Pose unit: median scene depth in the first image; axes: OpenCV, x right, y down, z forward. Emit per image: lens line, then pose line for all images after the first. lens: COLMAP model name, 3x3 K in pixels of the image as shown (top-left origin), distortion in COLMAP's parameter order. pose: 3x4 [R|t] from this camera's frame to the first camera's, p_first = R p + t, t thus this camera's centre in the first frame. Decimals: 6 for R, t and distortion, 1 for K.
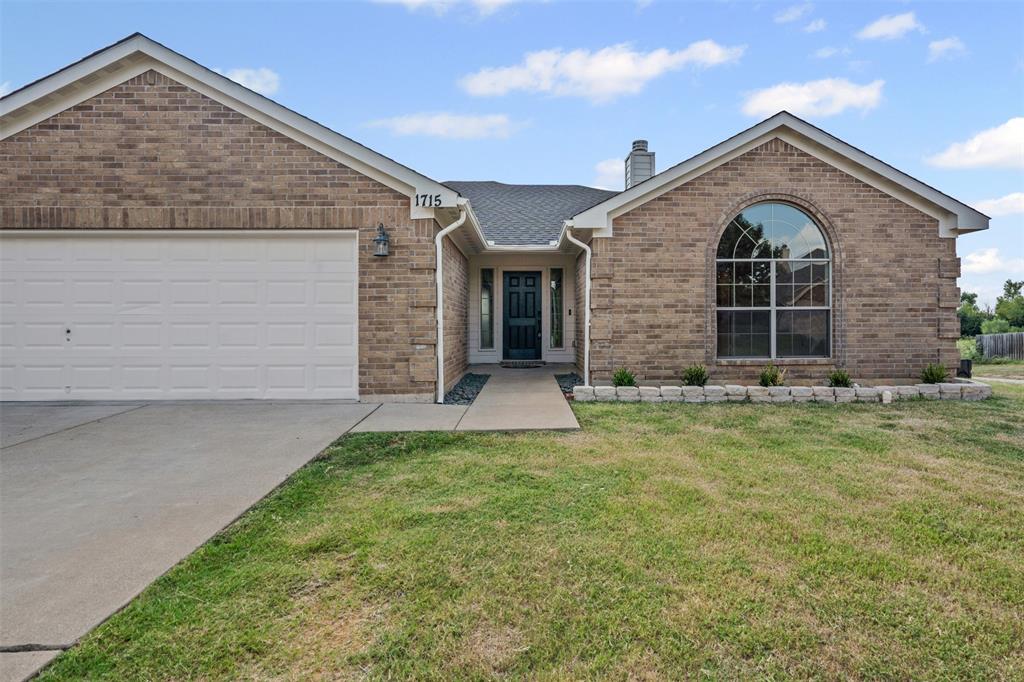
lens RADIAL K [[499.7, 0, 538.2], [0, 499.7, 335.0], [0, 0, 1]] dist [0.000244, -0.000168]
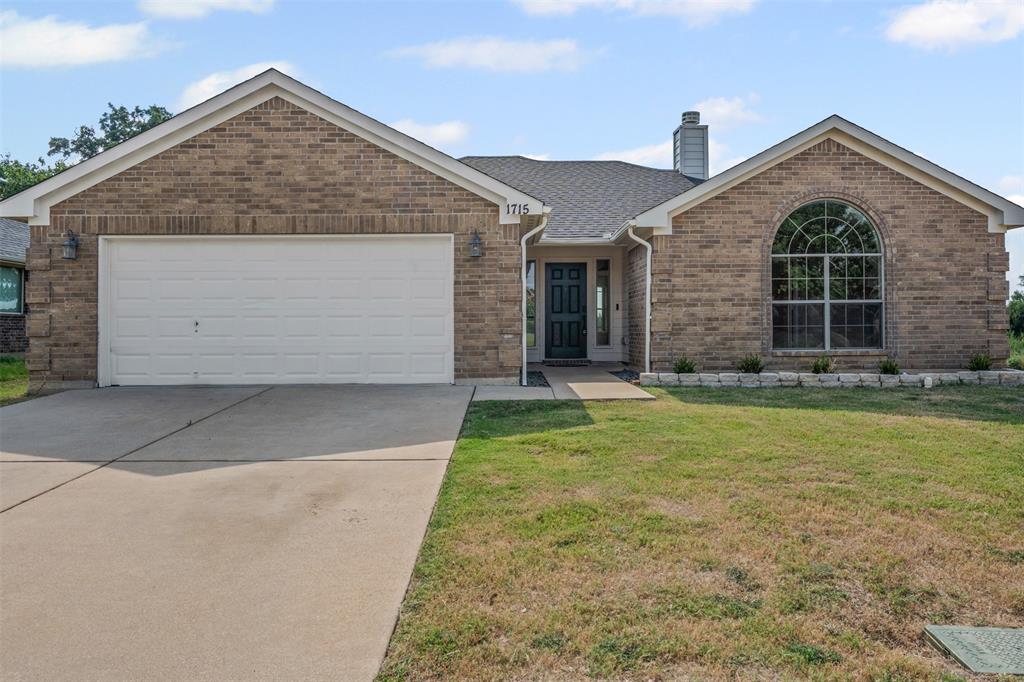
lens RADIAL K [[746.0, 0, 518.0], [0, 746.0, 339.8], [0, 0, 1]] dist [0.010101, -0.000059]
pose [[0.999947, -0.002867, -0.009902, -0.161381], [0.002805, 0.999977, -0.006250, 0.035142], [0.009920, 0.006221, 0.999931, -0.575817]]
